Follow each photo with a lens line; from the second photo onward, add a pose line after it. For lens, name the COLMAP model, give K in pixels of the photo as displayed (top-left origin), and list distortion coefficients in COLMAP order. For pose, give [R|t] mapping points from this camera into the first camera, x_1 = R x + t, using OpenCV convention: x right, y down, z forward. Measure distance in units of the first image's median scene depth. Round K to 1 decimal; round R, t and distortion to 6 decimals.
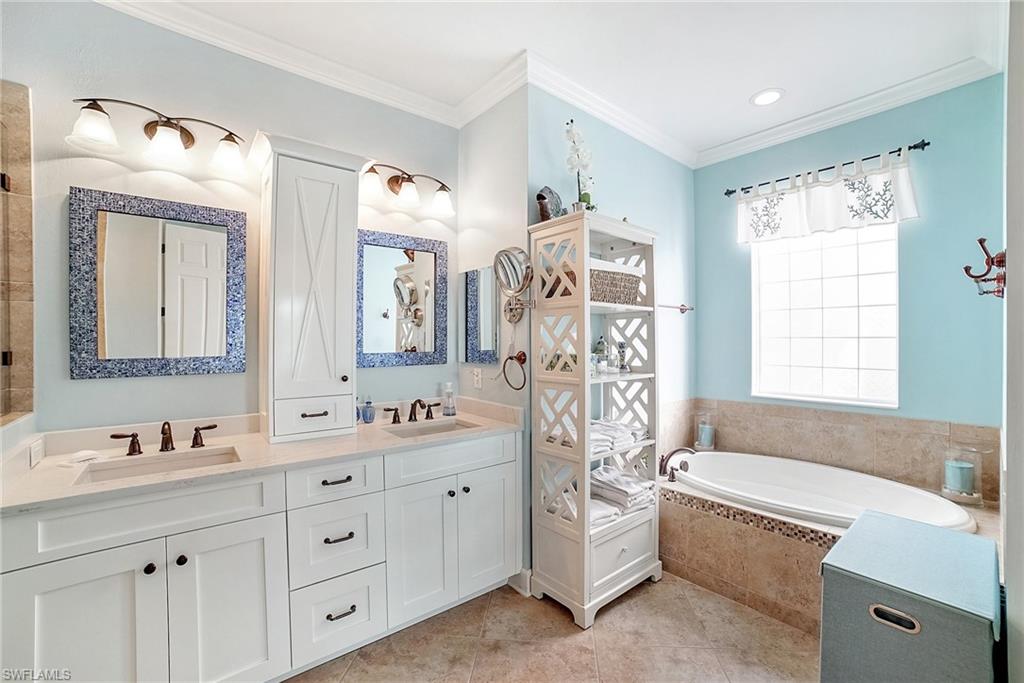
lens RADIAL K [[414.0, 0, 517.4], [0, 414.0, 335.9], [0, 0, 1]] dist [-0.077061, 0.024226]
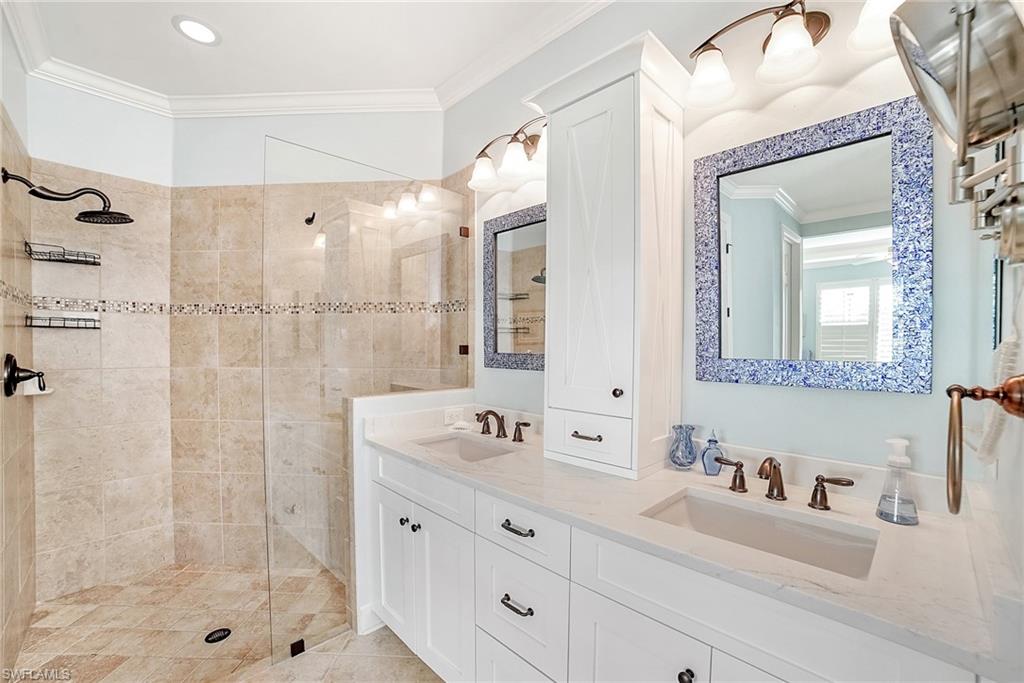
lens RADIAL K [[414.0, 0, 517.4], [0, 414.0, 335.9], [0, 0, 1]] dist [-0.077061, 0.024226]
pose [[0.138124, -0.015405, -0.990295, 0.229345], [0.005038, 0.999877, -0.014852, 0.025362], [0.990402, -0.002938, 0.138184, 0.823344]]
